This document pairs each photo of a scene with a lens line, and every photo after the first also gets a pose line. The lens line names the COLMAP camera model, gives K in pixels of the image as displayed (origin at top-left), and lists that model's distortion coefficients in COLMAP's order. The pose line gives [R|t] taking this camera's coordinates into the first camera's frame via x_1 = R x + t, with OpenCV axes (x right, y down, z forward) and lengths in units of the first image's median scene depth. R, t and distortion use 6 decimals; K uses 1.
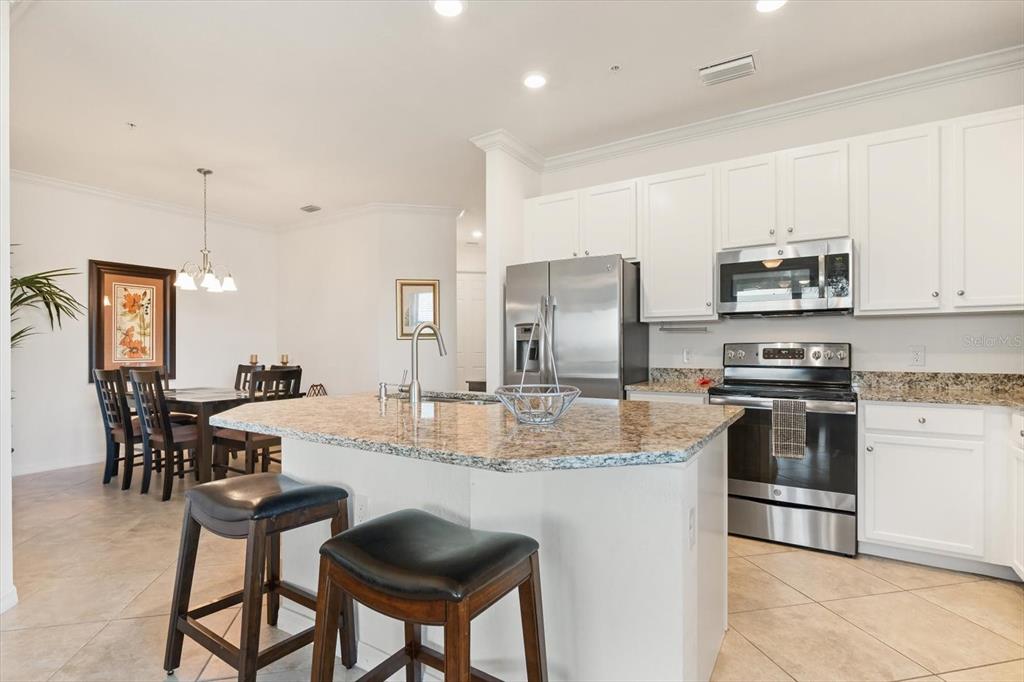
lens RADIAL K [[501.6, 0, 505.9], [0, 501.6, 341.7], [0, 0, 1]] dist [0.000762, 0.000010]
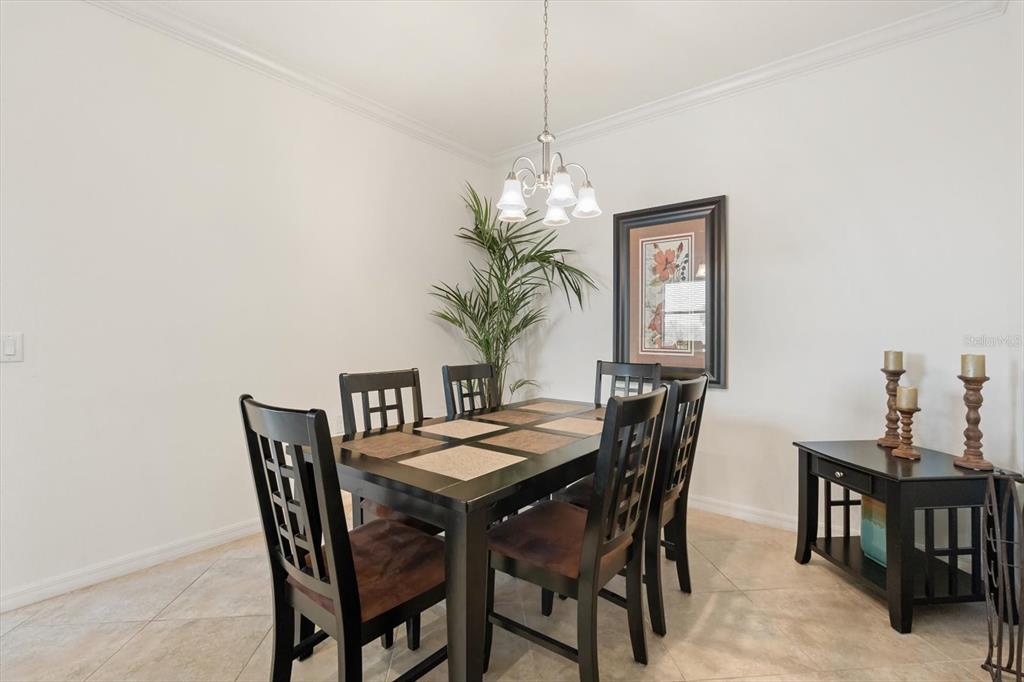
lens RADIAL K [[464.7, 0, 497.6], [0, 464.7, 334.9], [0, 0, 1]] dist [-0.000964, -0.000109]
pose [[-0.092277, 0.006074, -0.995715, -0.161675], [0.009961, 0.999937, 0.005177, 0.013206], [0.995684, -0.009441, -0.092331, 1.150444]]
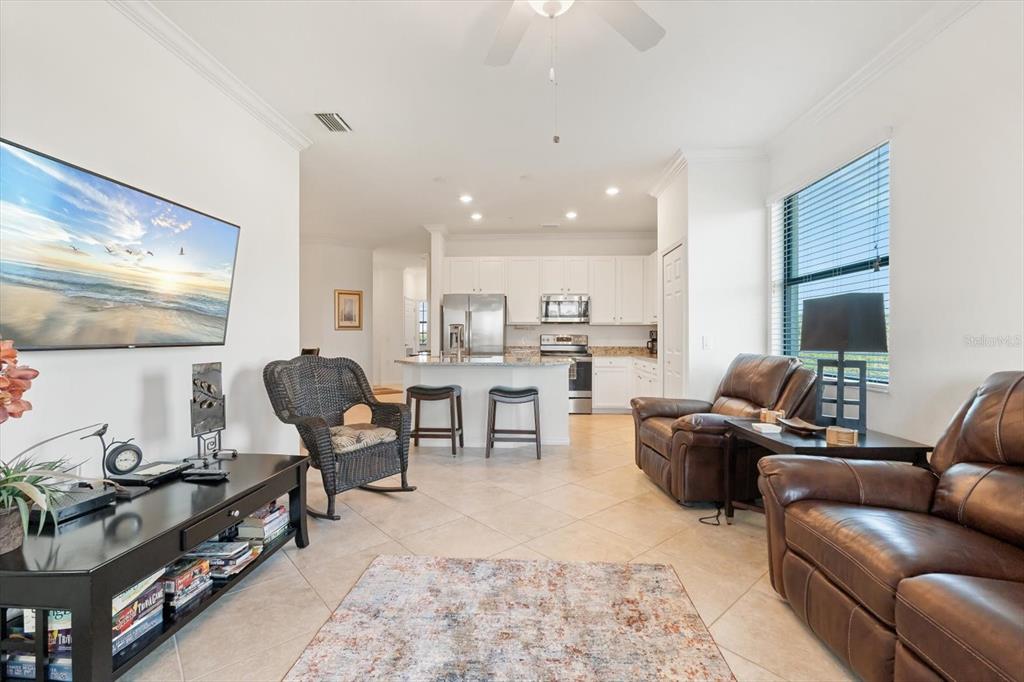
lens RADIAL K [[447.2, 0, 507.9], [0, 447.2, 337.0], [0, 0, 1]] dist [-0.000885, -0.000244]
pose [[0.870085, 0.003275, 0.492890, -0.656220], [-0.009828, 0.999894, 0.010705, -0.007289], [-0.492803, -0.014158, 0.870026, -0.652722]]
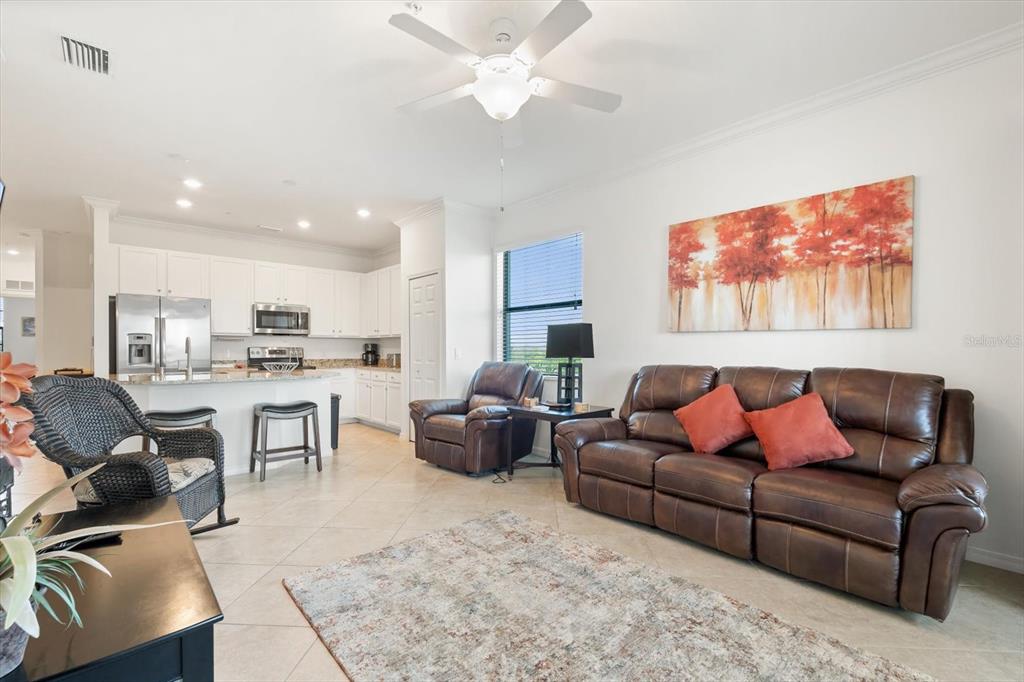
lens RADIAL K [[449.2, 0, 506.9], [0, 449.2, 352.3], [0, 0, 1]] dist [-0.000552, 0.000138]
pose [[0.265974, -0.002606, 0.963977, -0.994938], [-0.013941, 0.999881, 0.006549, -0.002908], [-0.963879, -0.015180, 0.265906, -0.468477]]
